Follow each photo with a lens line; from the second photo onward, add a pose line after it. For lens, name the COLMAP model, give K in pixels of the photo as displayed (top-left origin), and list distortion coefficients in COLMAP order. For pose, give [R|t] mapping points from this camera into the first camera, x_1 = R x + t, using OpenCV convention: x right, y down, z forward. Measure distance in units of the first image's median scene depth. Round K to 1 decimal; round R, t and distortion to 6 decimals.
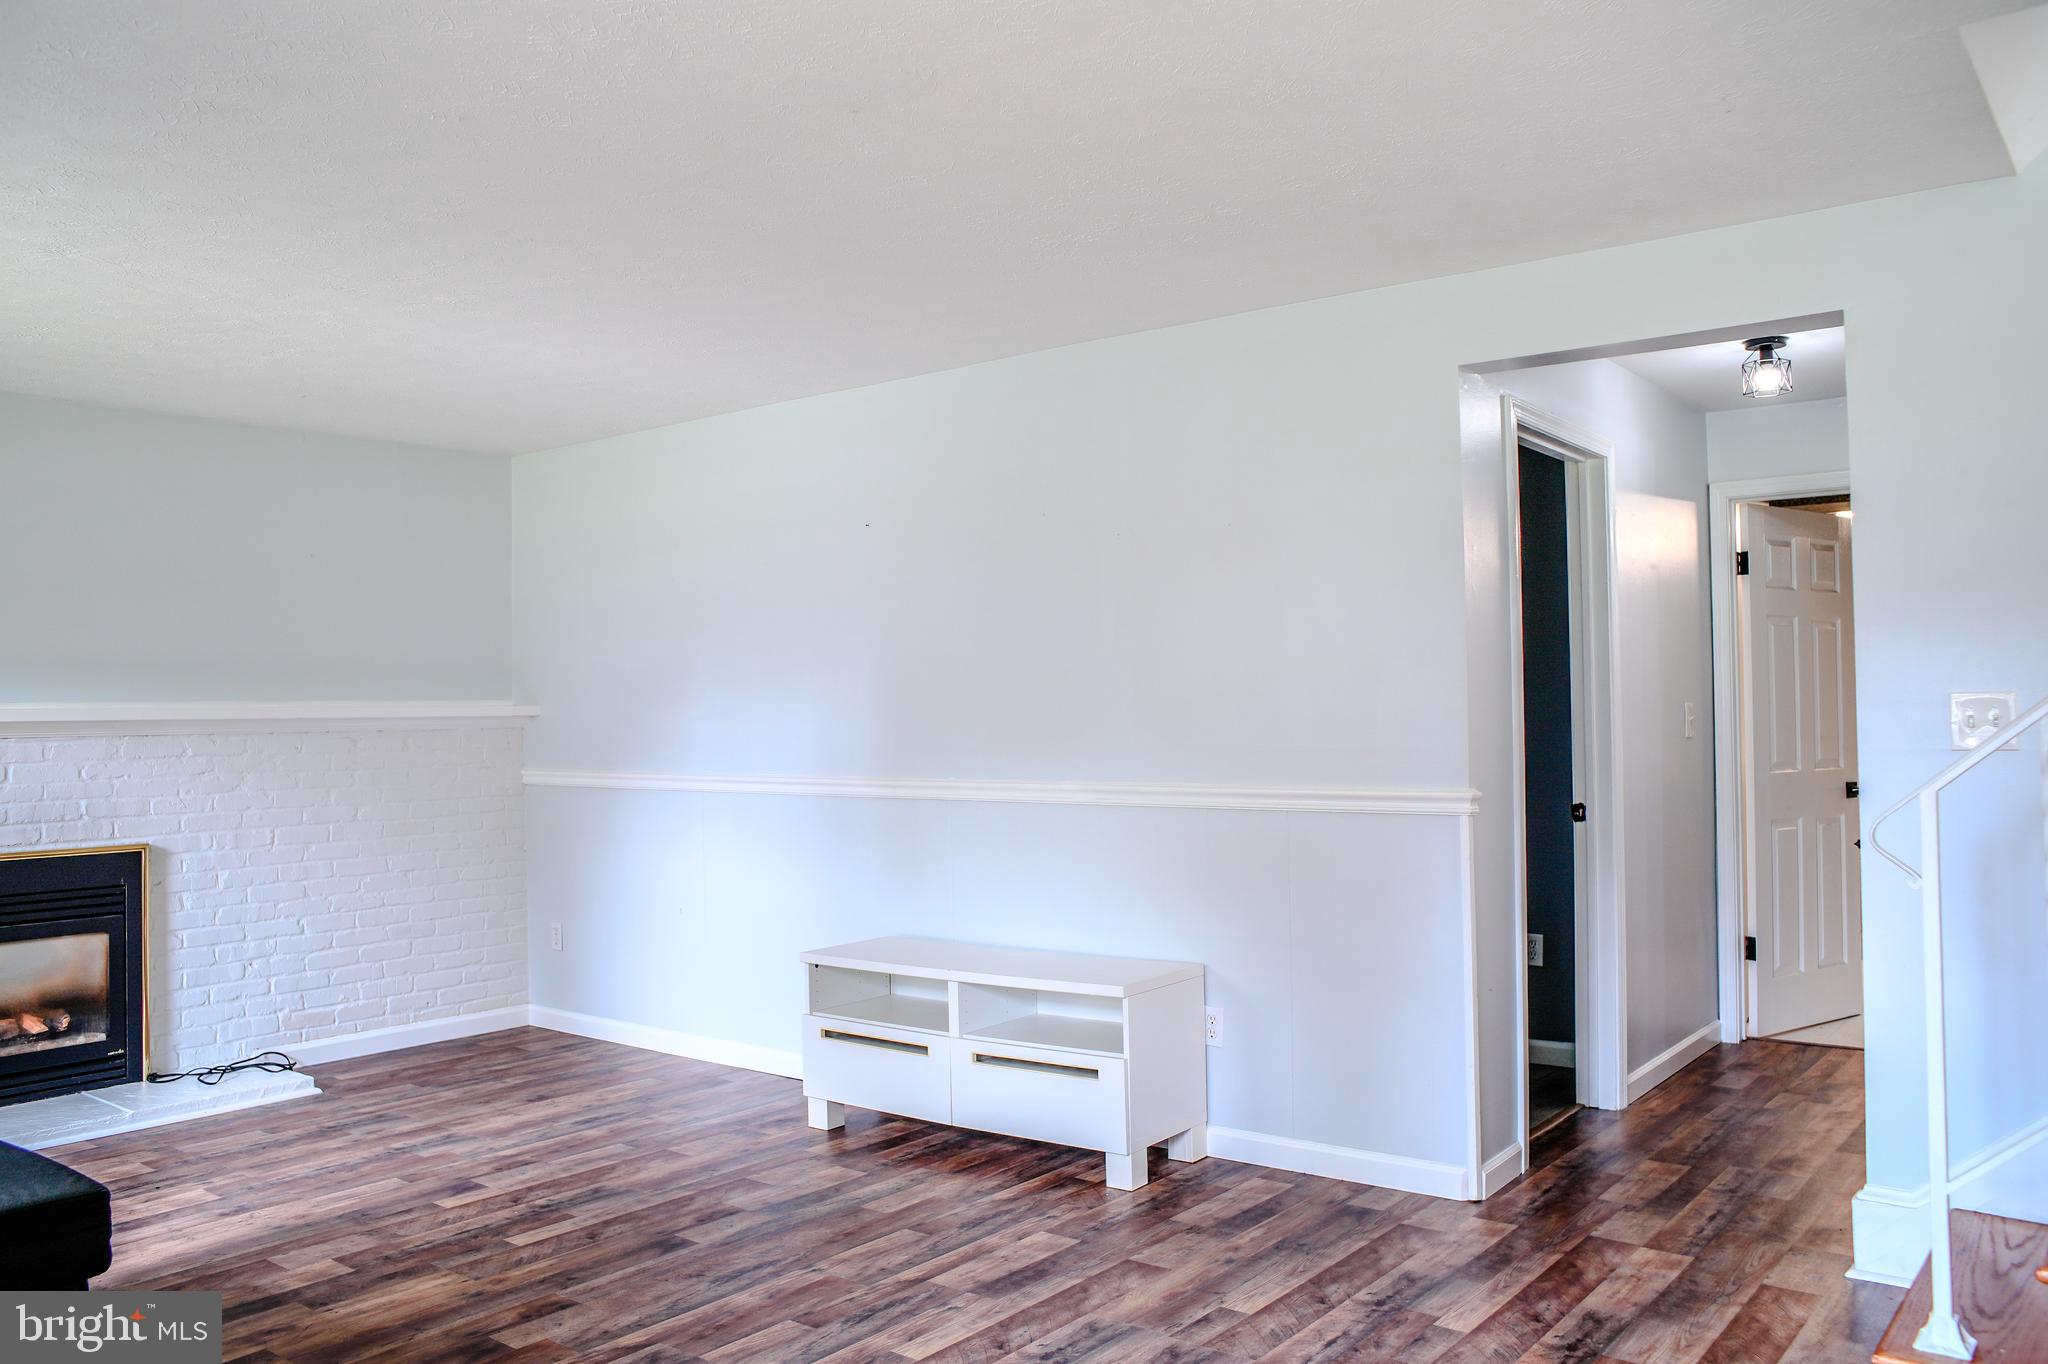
lens RADIAL K [[1568.6, 0, 1013.9], [0, 1568.6, 684.2], [0, 0, 1]] dist [-0.089090, 0.055870]
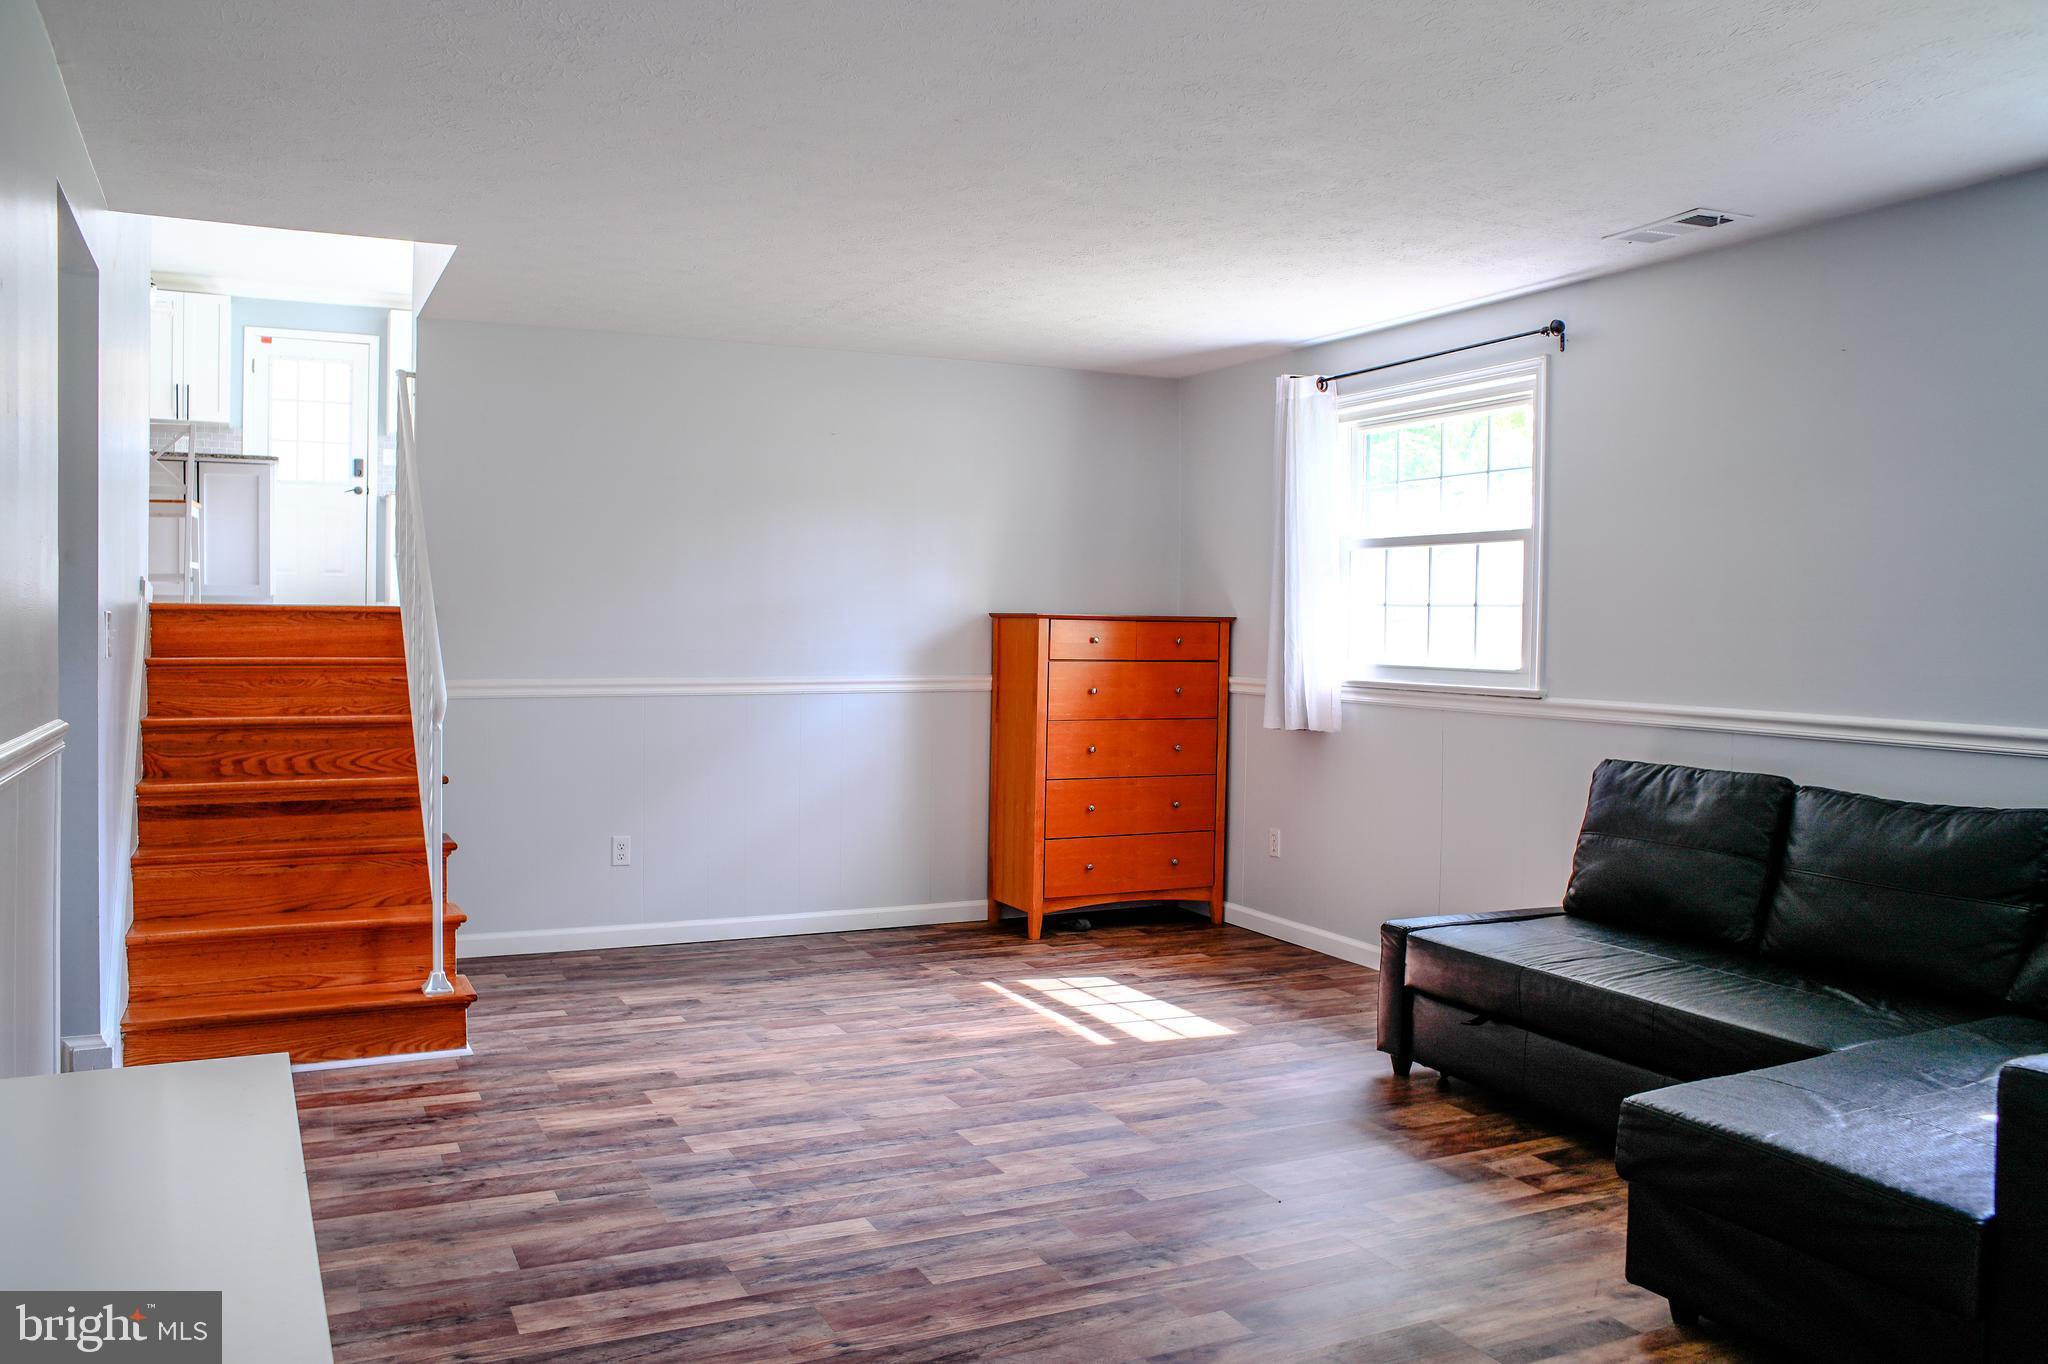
lens RADIAL K [[1568.6, 0, 1016.2], [0, 1568.6, 677.8], [0, 0, 1]] dist [-0.089090, 0.055870]
pose [[-0.904018, -0.010788, 0.427357, -0.522387], [-0.005370, 0.999889, 0.013880, 0.035978], [-0.427460, 0.010253, -0.903976, 1.631231]]
